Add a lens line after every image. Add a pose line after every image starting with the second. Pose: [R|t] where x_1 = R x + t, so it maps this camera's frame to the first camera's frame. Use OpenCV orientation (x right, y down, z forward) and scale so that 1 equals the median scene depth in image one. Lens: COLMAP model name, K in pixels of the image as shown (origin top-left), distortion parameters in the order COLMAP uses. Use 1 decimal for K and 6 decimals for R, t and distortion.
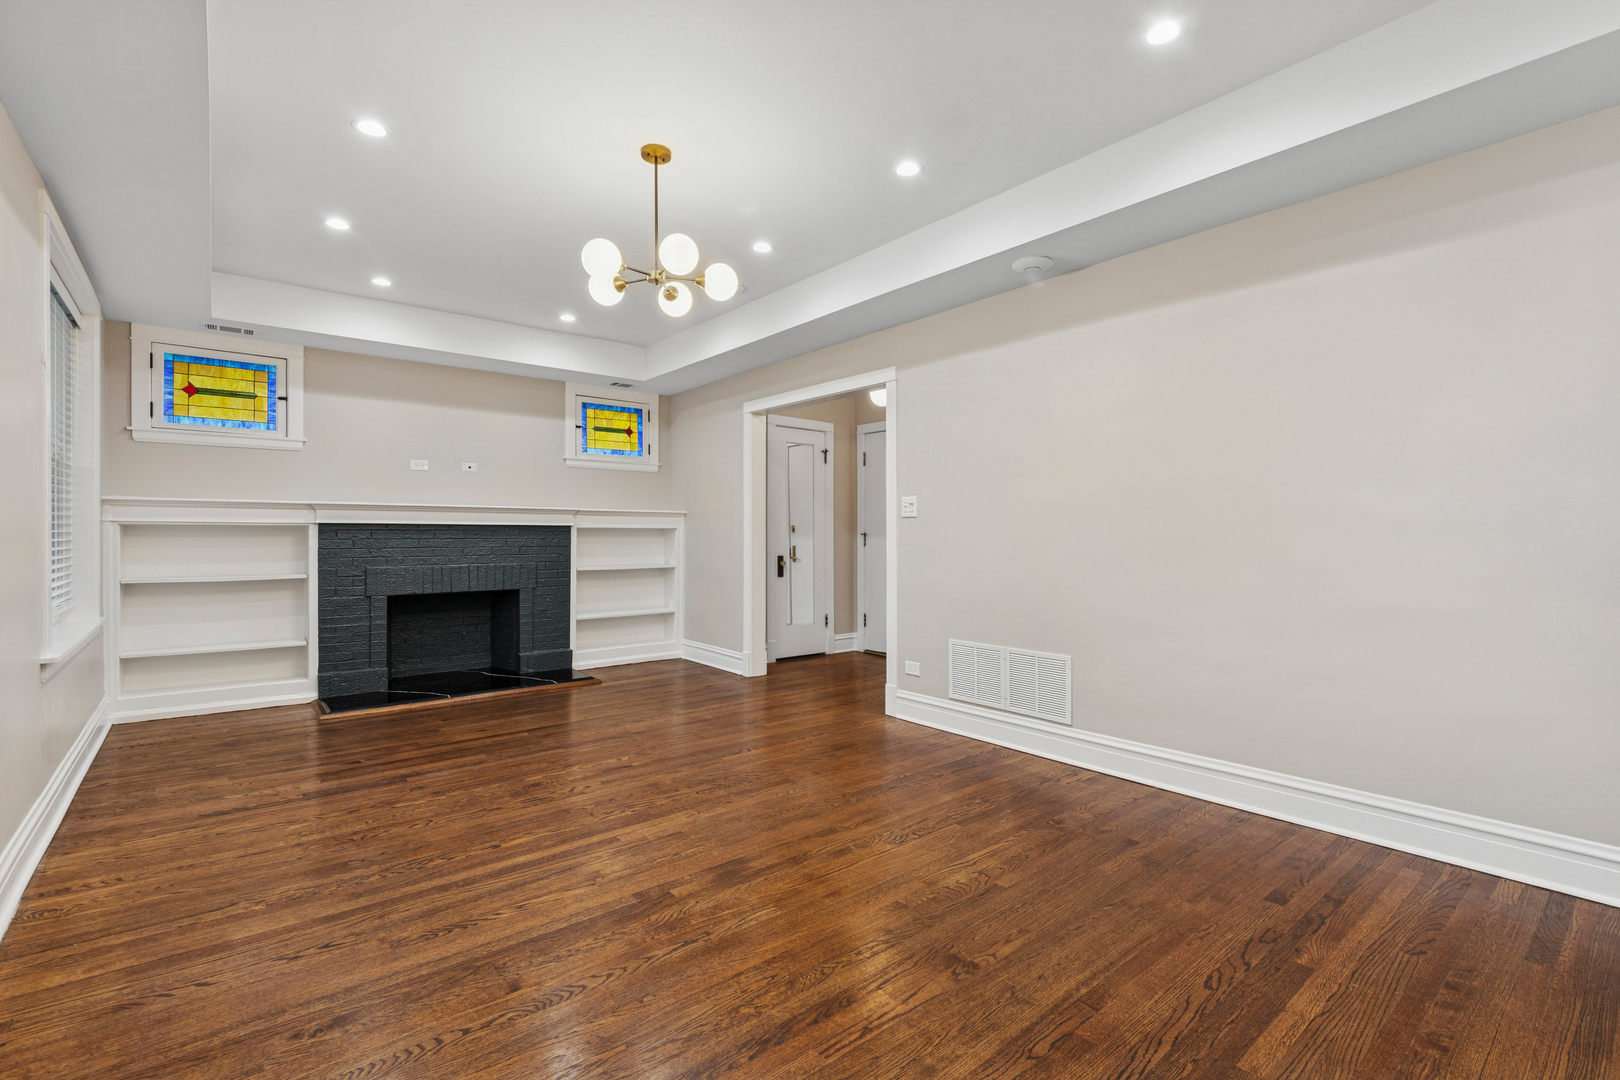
lens RADIAL K [[719.0, 0, 810.0], [0, 719.0, 540.0], [0, 0, 1]] dist [0.003608, 0.000020]
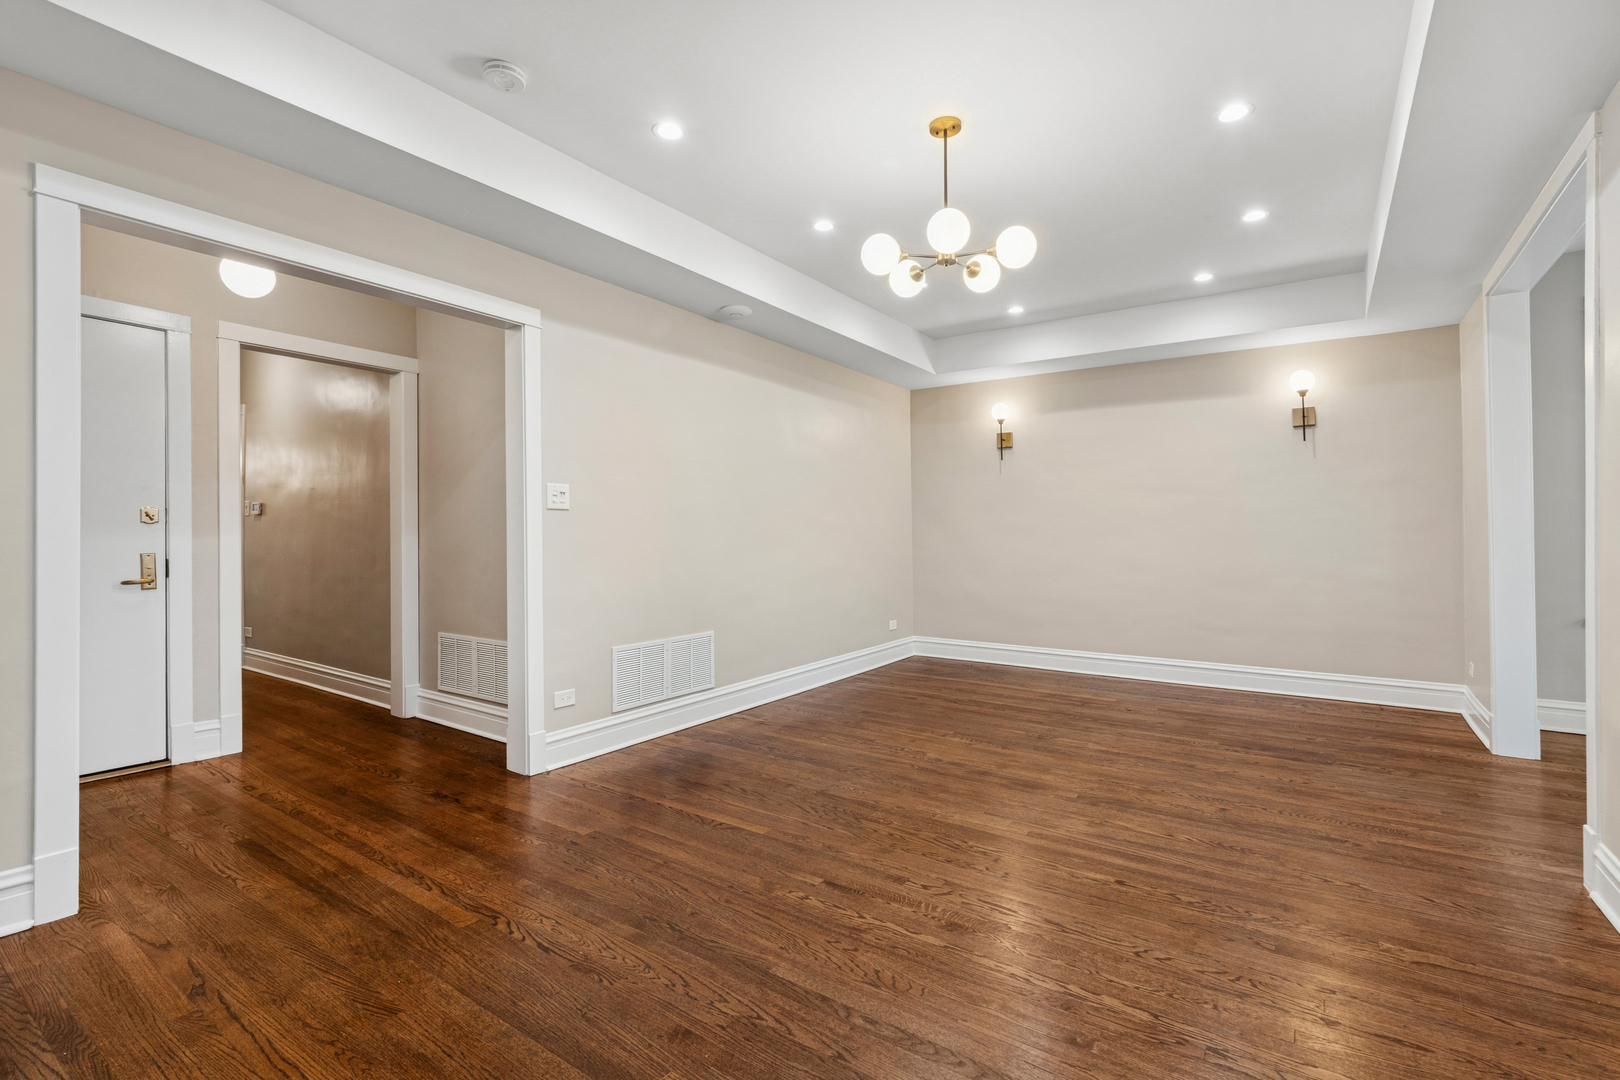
lens RADIAL K [[729.5, 0, 812.1], [0, 729.5, 523.8], [0, 0, 1]] dist [-0.000531, 0.000204]
pose [[-0.269216, 0.010013, 0.963028, -1.189771], [0.003349, 0.999950, -0.009461, -0.011885], [-0.963074, 0.000678, -0.269236, 1.585108]]
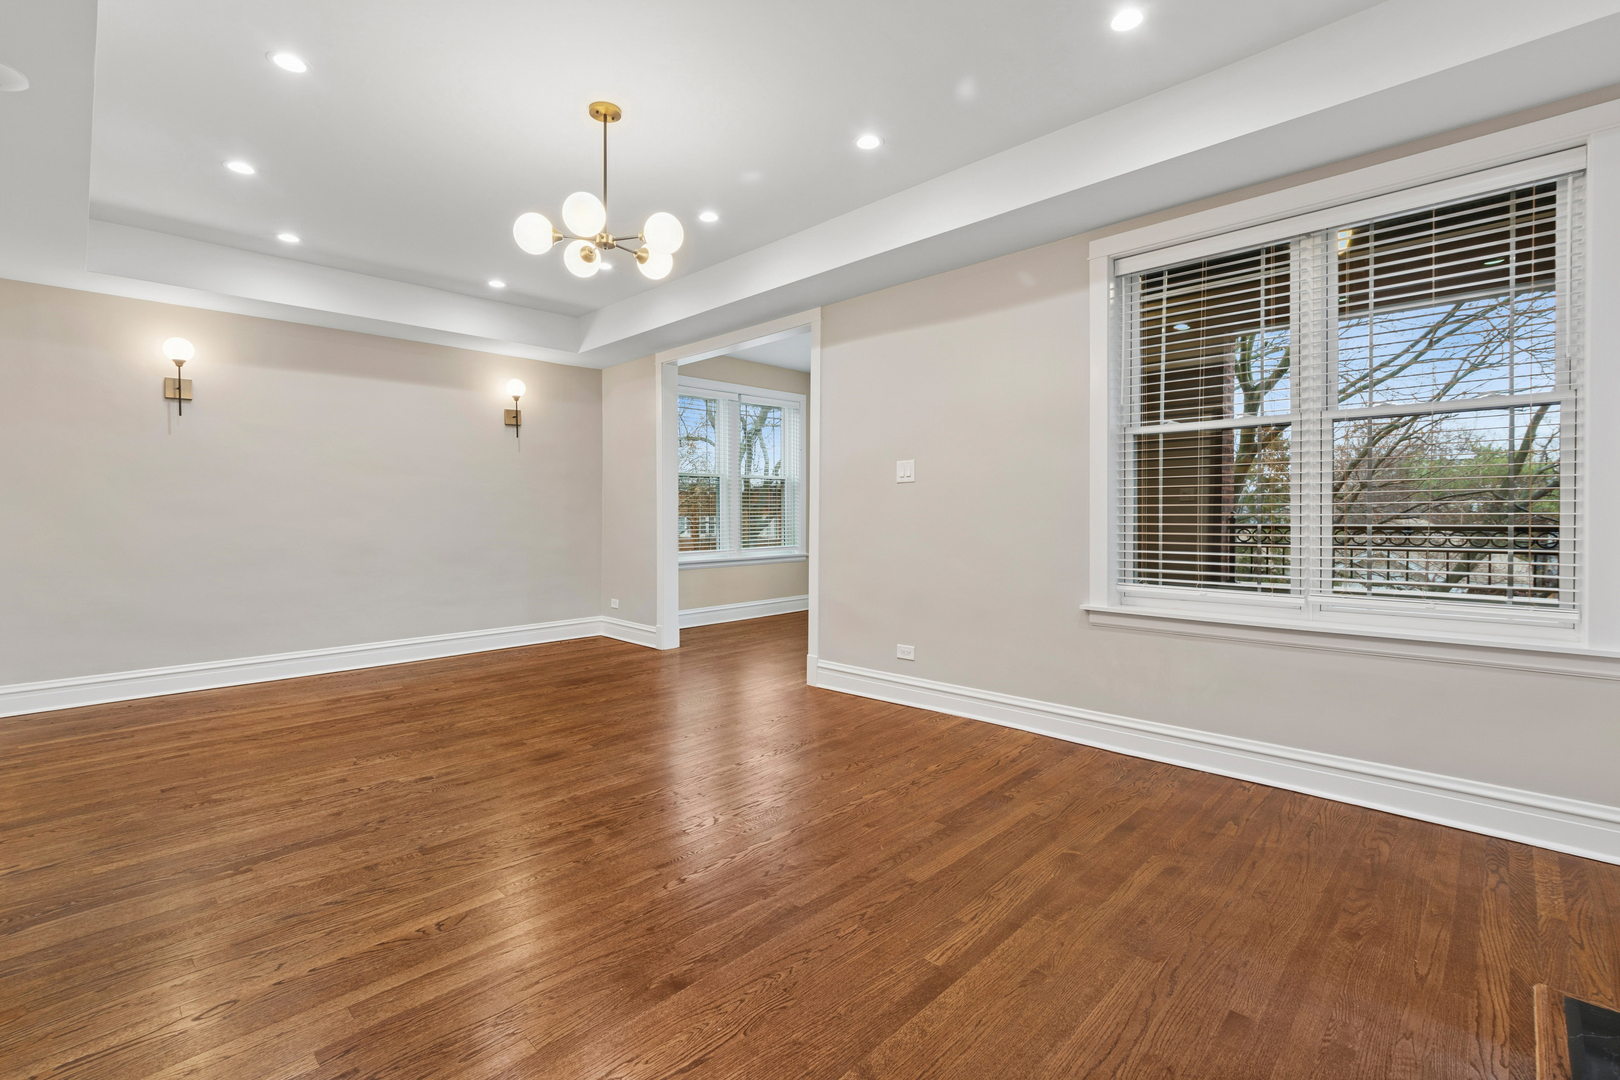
lens RADIAL K [[725.5, 0, 809.4], [0, 725.5, 510.6], [0, 0, 1]] dist [-0.002263, -0.000443]
pose [[-0.994862, 0.004169, -0.101156, -0.426397], [0.003994, 0.999990, 0.001927, -0.009391], [0.101163, 0.001513, -0.994869, 2.206492]]
